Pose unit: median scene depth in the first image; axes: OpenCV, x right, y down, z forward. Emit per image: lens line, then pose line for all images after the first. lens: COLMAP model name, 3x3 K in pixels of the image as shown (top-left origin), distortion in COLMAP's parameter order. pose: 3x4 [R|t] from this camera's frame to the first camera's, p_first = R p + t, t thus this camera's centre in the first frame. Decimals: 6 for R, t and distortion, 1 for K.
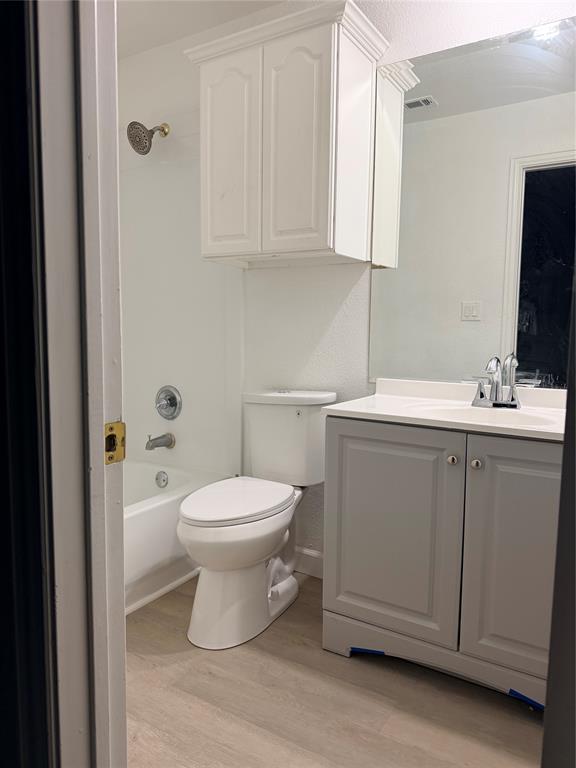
lens RADIAL K [[546.8, 0, 284.1], [0, 546.8, 378.8], [0, 0, 1]] dist [0.039667, -0.040594]
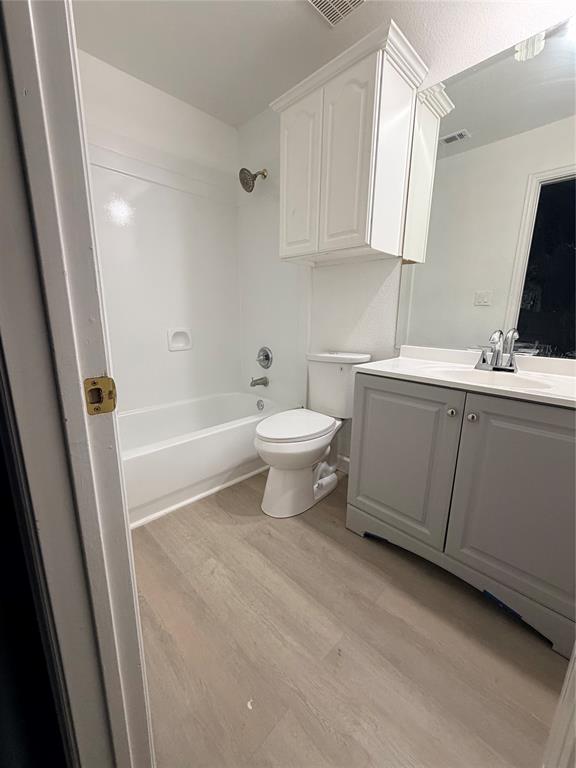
lens RADIAL K [[308.8, 0, 286.7], [0, 308.8, 381.2], [0, 0, 1]] dist [0.000492, 0.001082]
pose [[0.973490, 0.051069, -0.222957, 0.075283], [-0.024272, 0.992317, 0.121313, 0.001278], [0.227440, -0.112685, 0.967250, 0.194273]]
